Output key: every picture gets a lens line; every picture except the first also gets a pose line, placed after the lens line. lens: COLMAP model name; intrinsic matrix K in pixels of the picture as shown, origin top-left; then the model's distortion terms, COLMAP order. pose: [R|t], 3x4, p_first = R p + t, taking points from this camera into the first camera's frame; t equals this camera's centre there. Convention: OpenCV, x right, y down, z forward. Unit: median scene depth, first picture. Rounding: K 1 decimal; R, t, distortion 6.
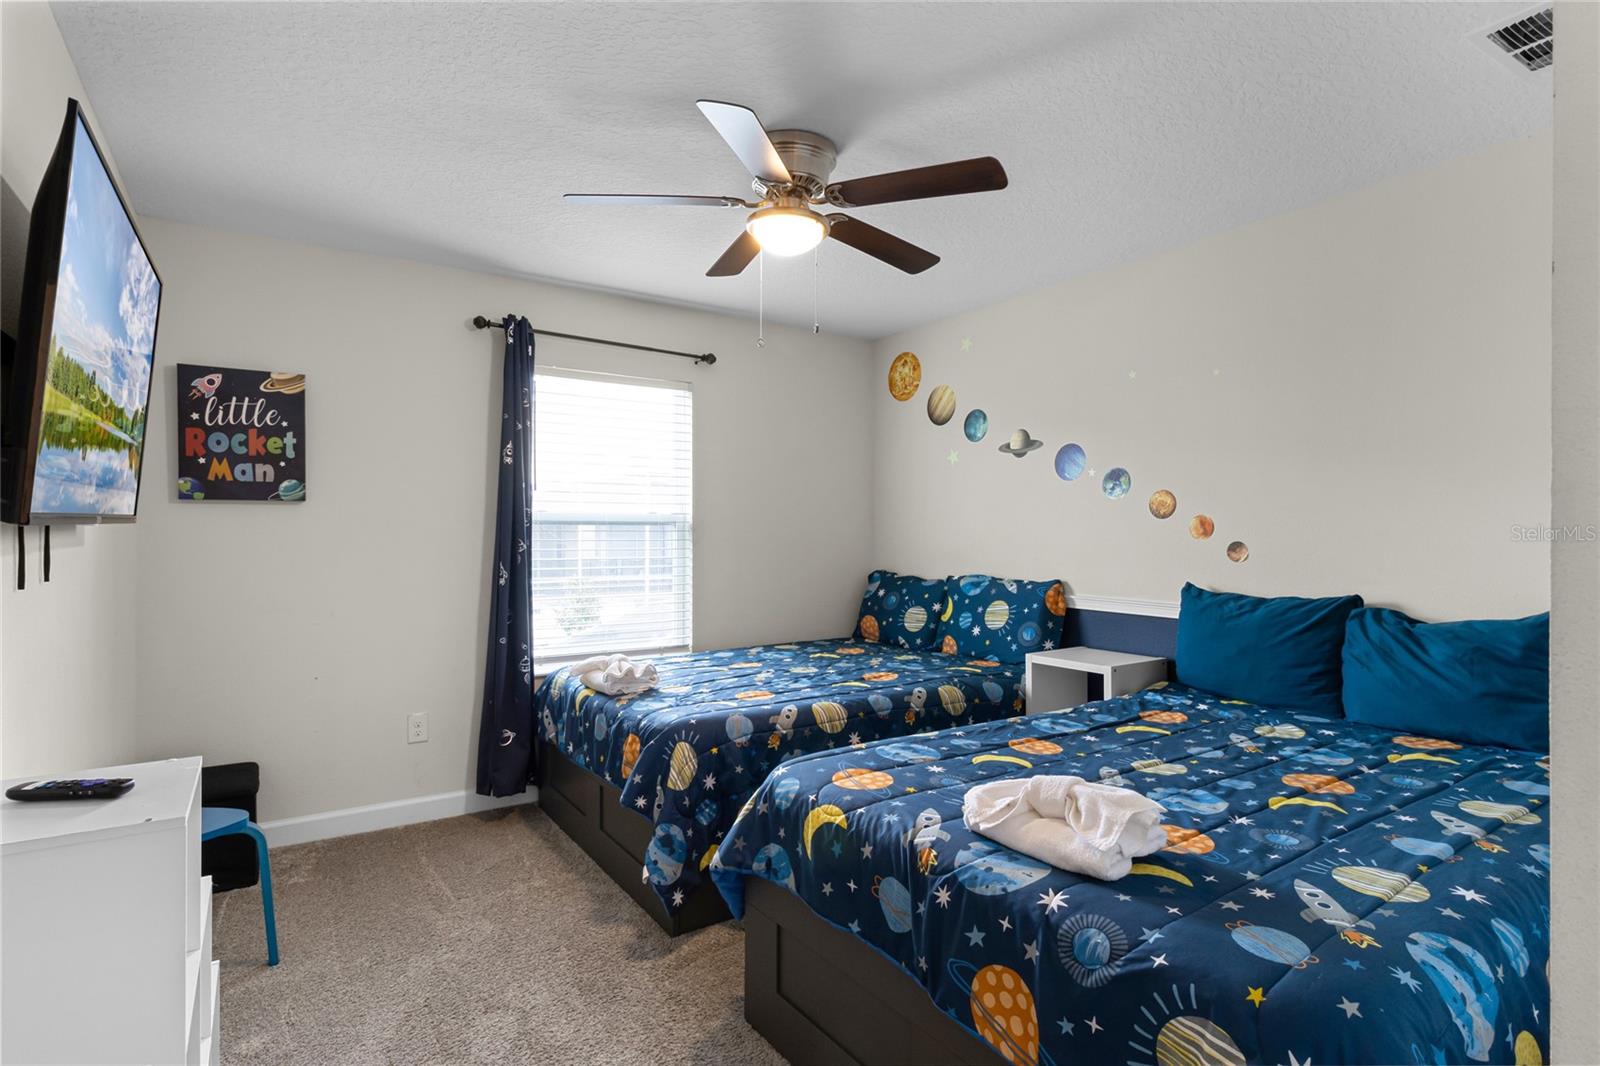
lens RADIAL K [[810.1, 0, 787.5], [0, 810.1, 527.2], [0, 0, 1]] dist [0.011881, 0.000838]
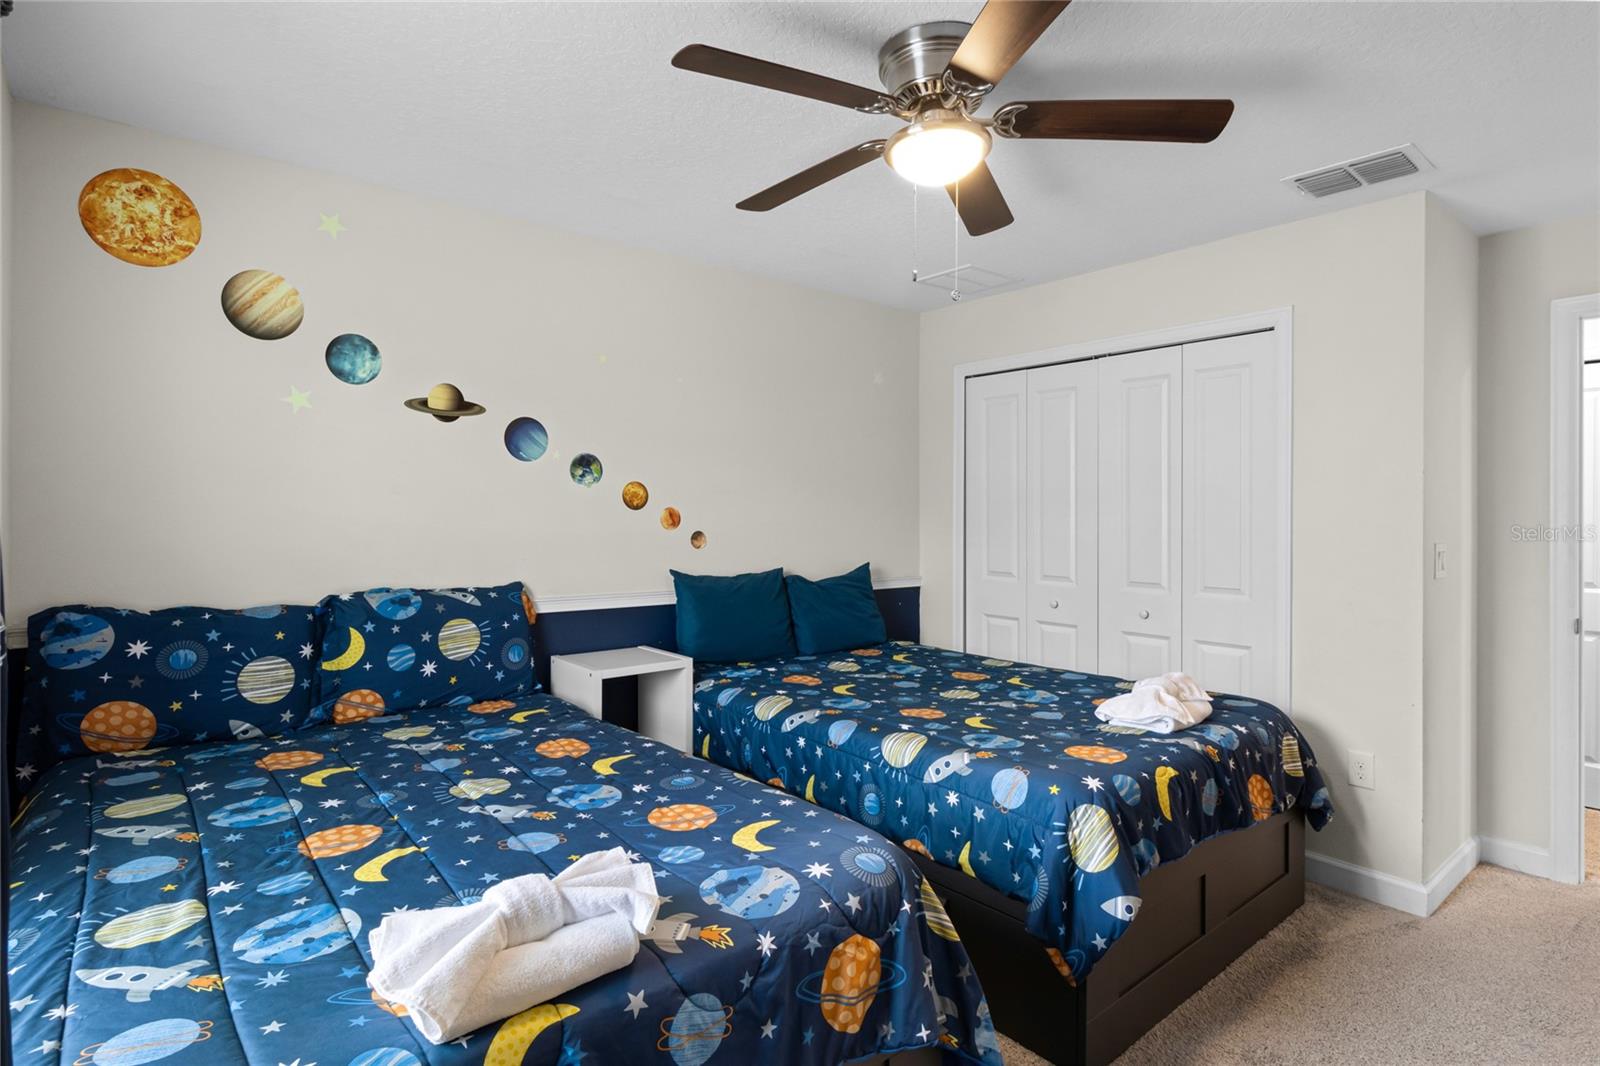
lens RADIAL K [[810.1, 0, 787.5], [0, 810.1, 527.2], [0, 0, 1]] dist [0.011881, 0.000838]
pose [[-0.091633, -0.003878, 0.995785, -0.467316], [-0.001275, 0.999992, 0.003777, 0.005901], [-0.995792, -0.000924, -0.091638, 0.751149]]
